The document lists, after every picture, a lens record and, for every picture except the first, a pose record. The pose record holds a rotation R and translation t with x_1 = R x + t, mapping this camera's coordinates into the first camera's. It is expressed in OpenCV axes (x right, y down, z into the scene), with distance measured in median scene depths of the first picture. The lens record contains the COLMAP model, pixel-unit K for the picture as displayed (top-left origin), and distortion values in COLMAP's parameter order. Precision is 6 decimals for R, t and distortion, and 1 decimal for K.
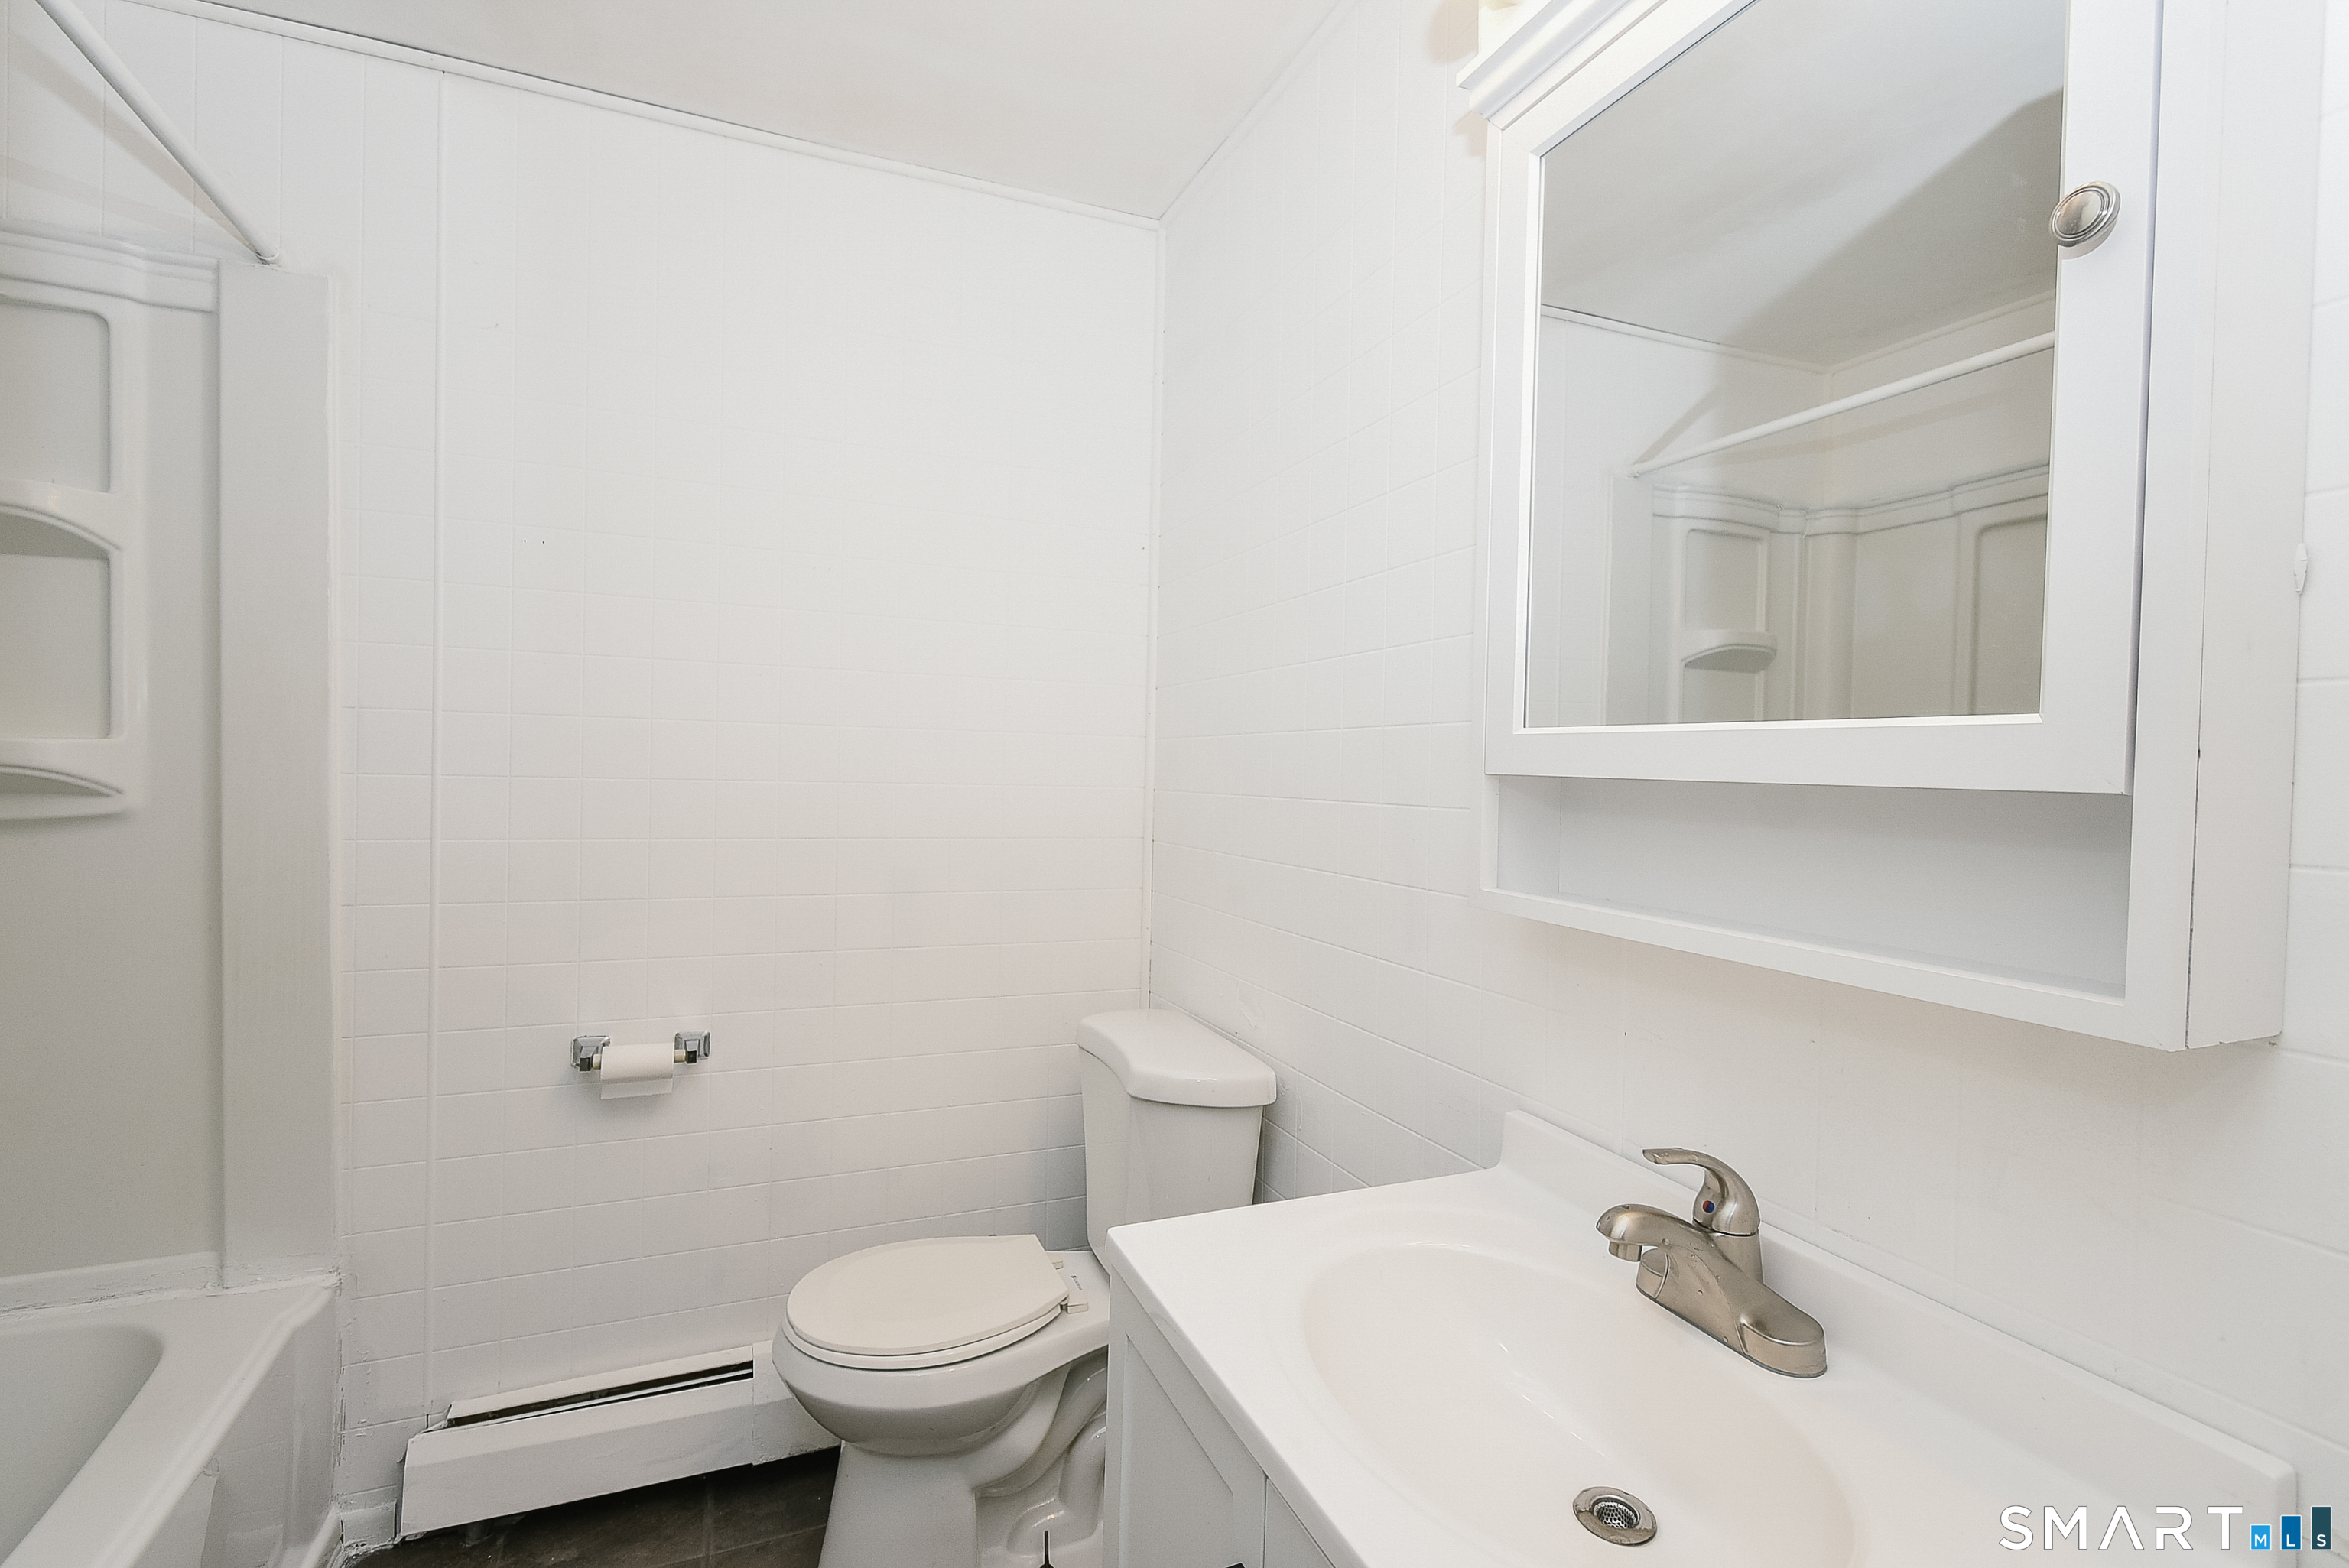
lens RADIAL K [[1076.2, 0, 1169.6], [0, 1076.2, 788.6], [0, 0, 1]] dist [0.012260, -0.005523]
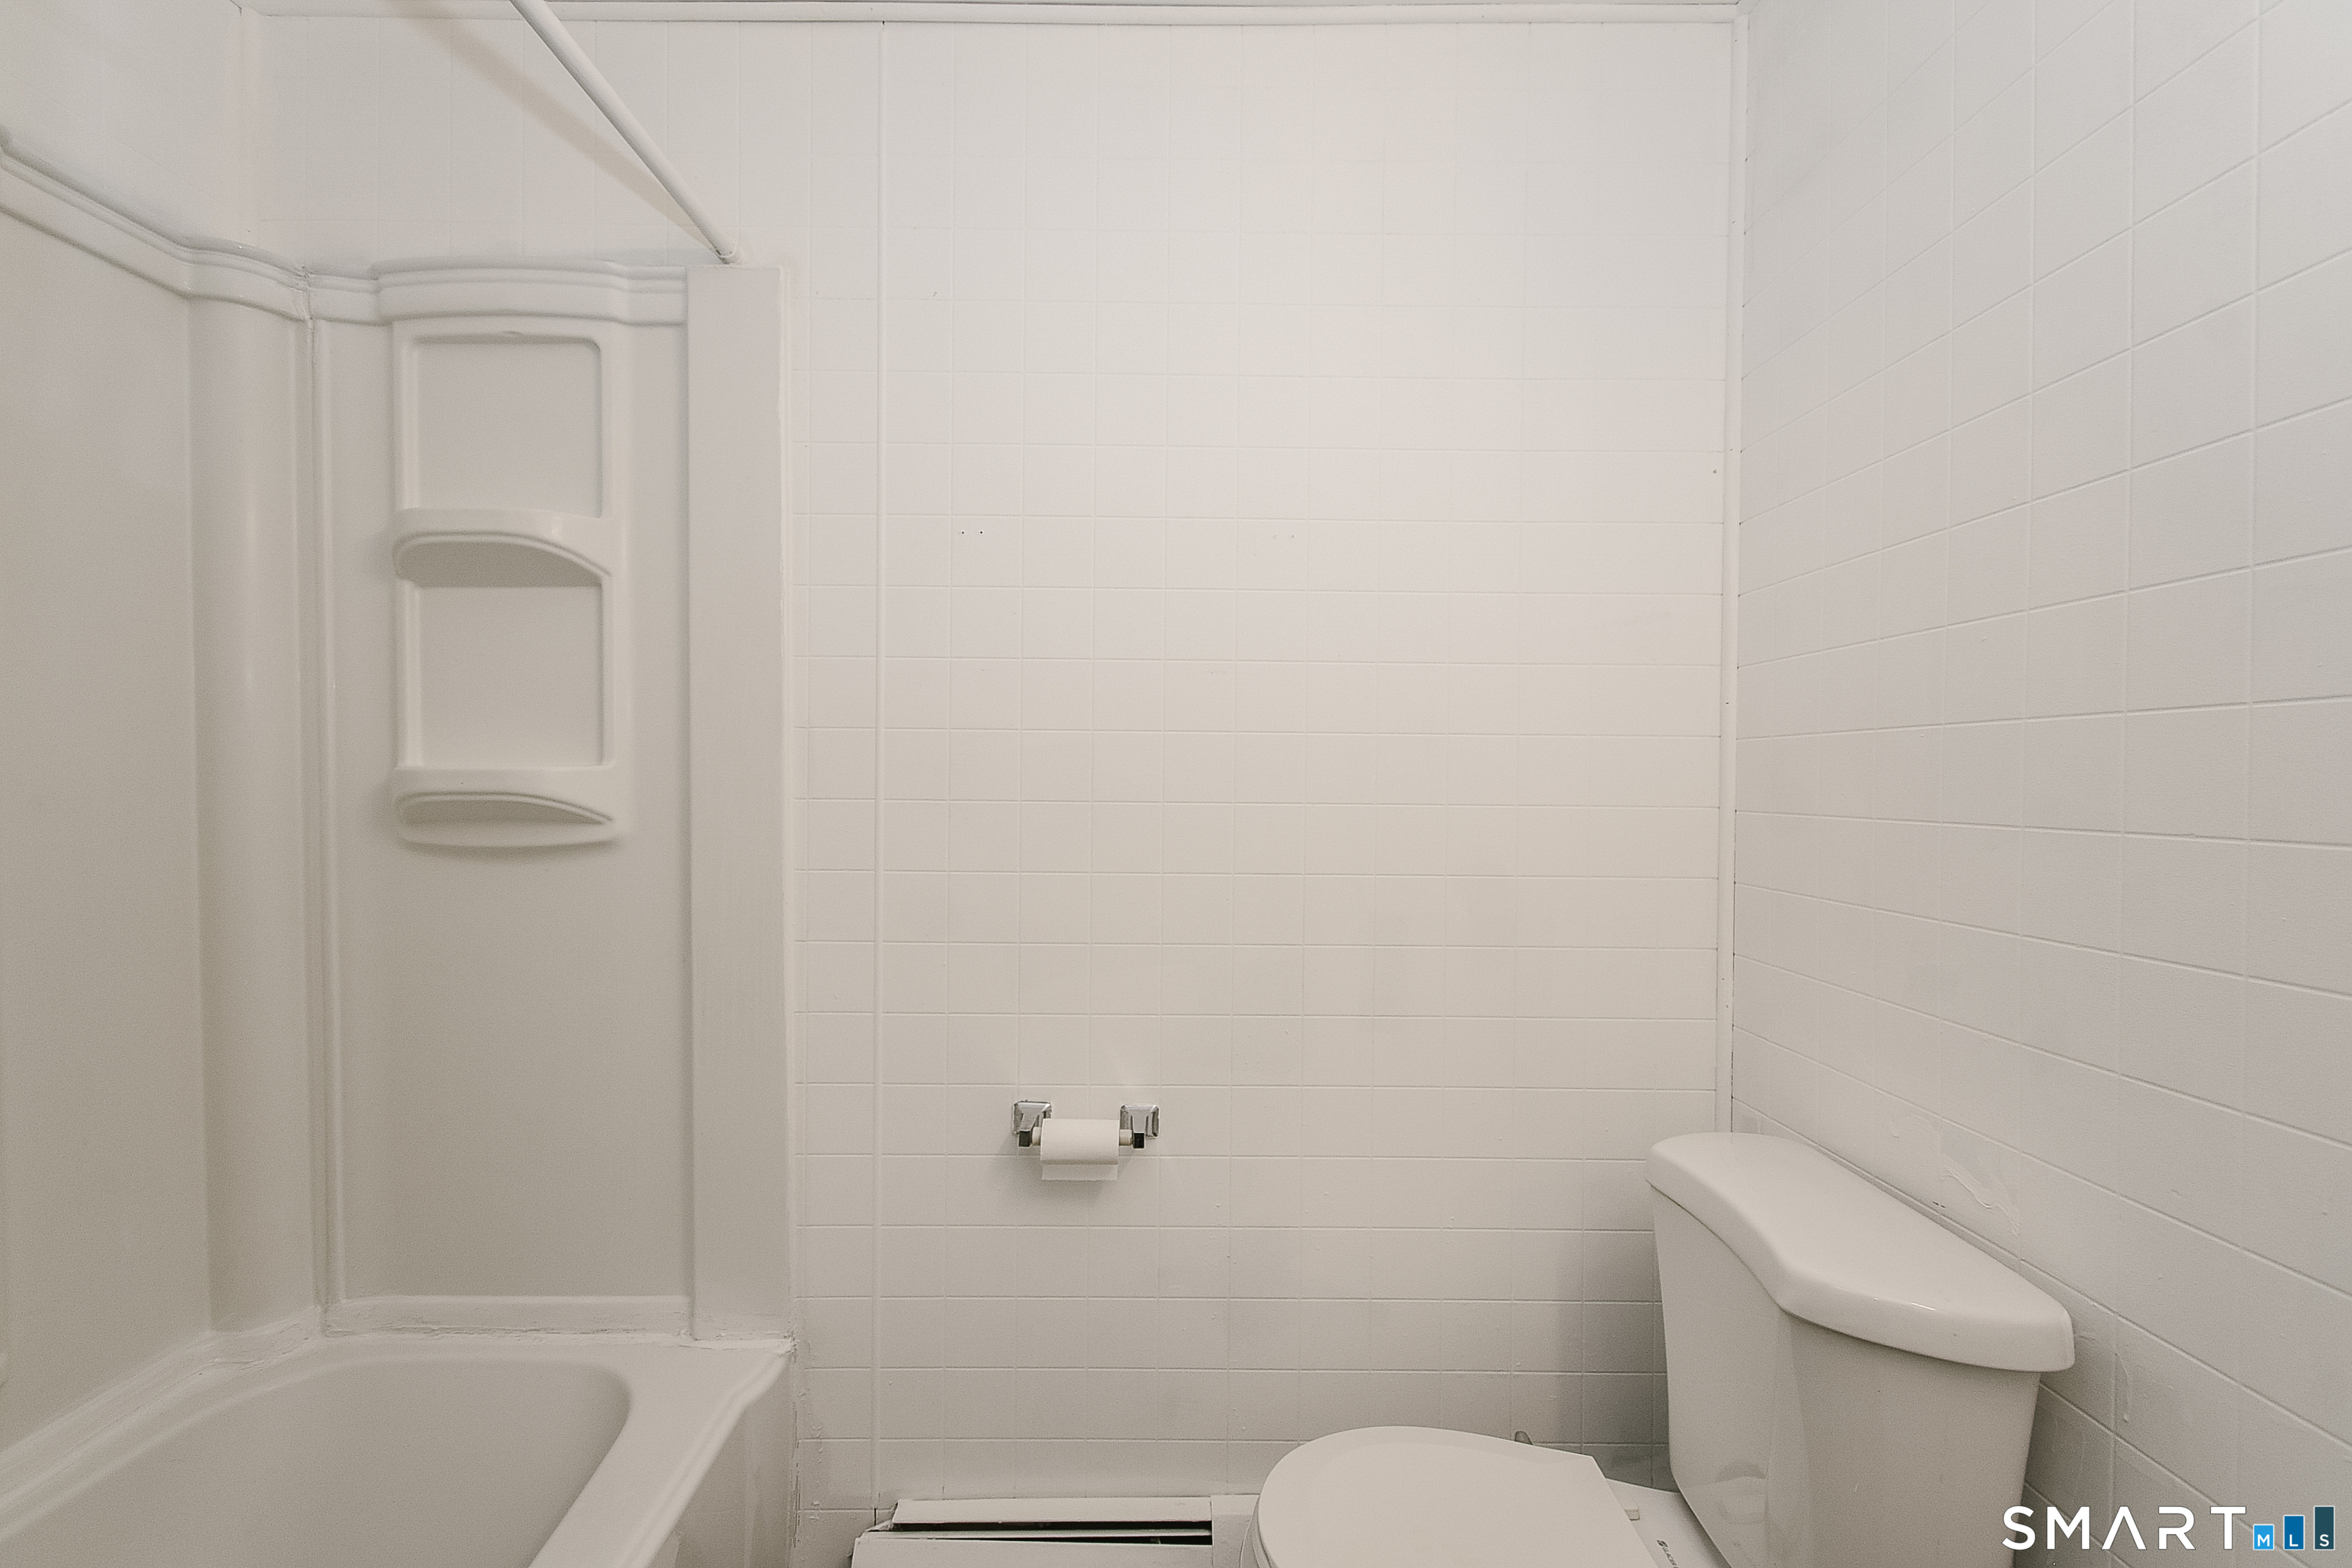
lens RADIAL K [[1077.7, 0, 1171.1], [0, 1077.7, 788.6], [0, 0, 1]] dist [0.012260, -0.005523]
pose [[0.923592, -0.011803, -0.383194, -0.112732], [0.006375, 0.999861, -0.015433, -0.006312], [0.383323, 0.011810, 0.923539, 0.273445]]
